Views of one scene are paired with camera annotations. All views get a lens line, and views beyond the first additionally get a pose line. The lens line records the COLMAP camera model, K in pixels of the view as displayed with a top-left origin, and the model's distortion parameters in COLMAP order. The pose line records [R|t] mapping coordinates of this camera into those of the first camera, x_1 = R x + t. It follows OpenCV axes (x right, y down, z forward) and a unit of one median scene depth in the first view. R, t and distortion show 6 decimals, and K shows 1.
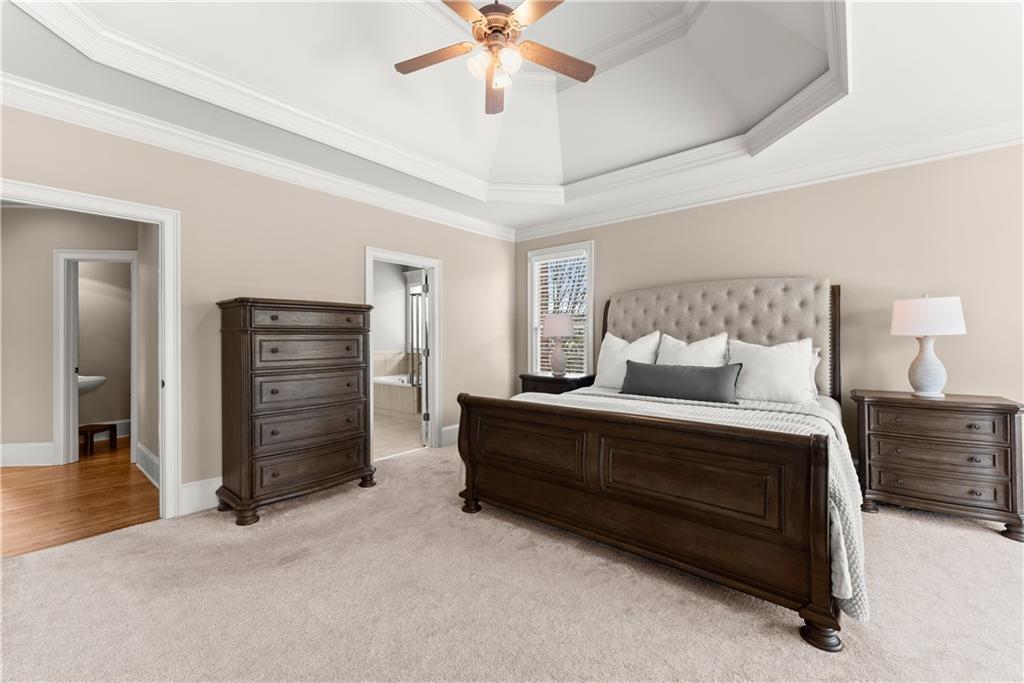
lens RADIAL K [[413.8, 0, 507.4], [0, 413.8, 337.6], [0, 0, 1]] dist [0.000984, -0.000517]
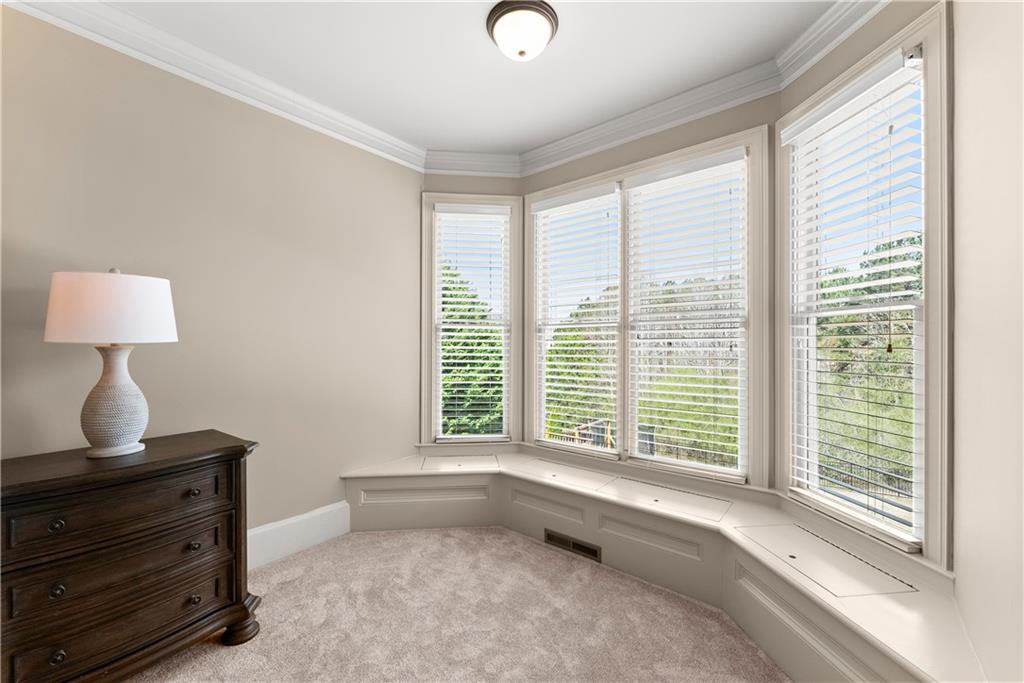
lens RADIAL K [[413.8, 0, 506.7], [0, 413.8, 340.6], [0, 0, 1]] dist [0.000984, -0.000517]
pose [[-0.016784, 0.011883, 0.999789, 0.459745], [-0.003734, 0.999922, -0.011947, -0.004059], [-0.999852, -0.003933, -0.016739, 0.496796]]
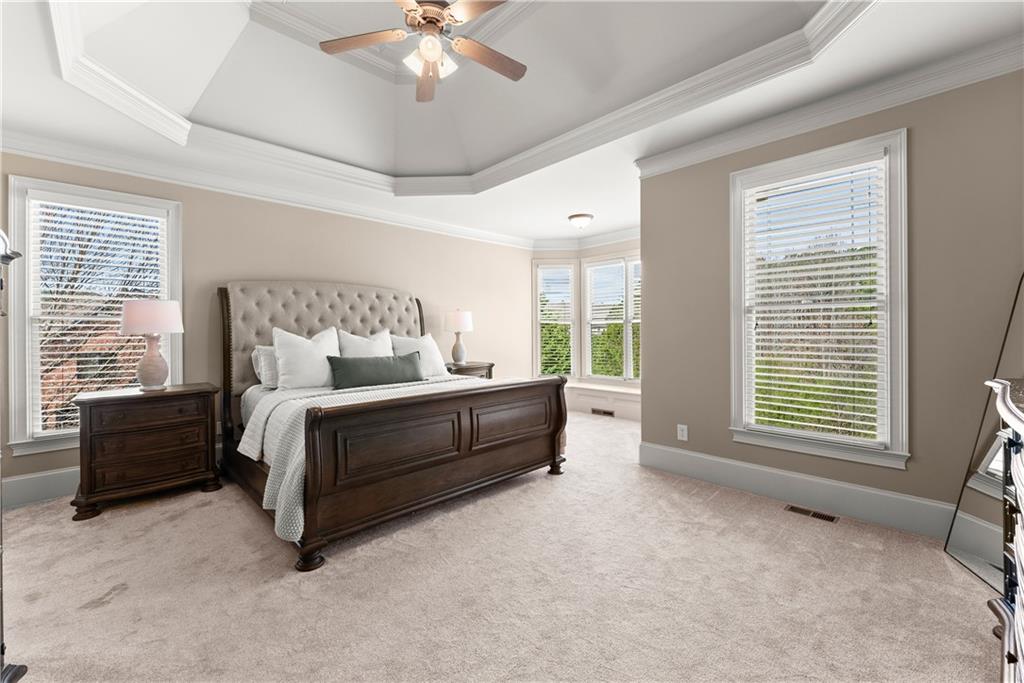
lens RADIAL K [[413.8, 0, 513.4], [0, 413.8, 335.1], [0, 0, 1]] dist [0.000984, -0.000517]
pose [[0.098329, -0.003709, 0.995147, -0.810150], [0.009742, 0.999949, 0.002765, 0.008757], [-0.995106, 0.009423, 0.098360, 0.585552]]
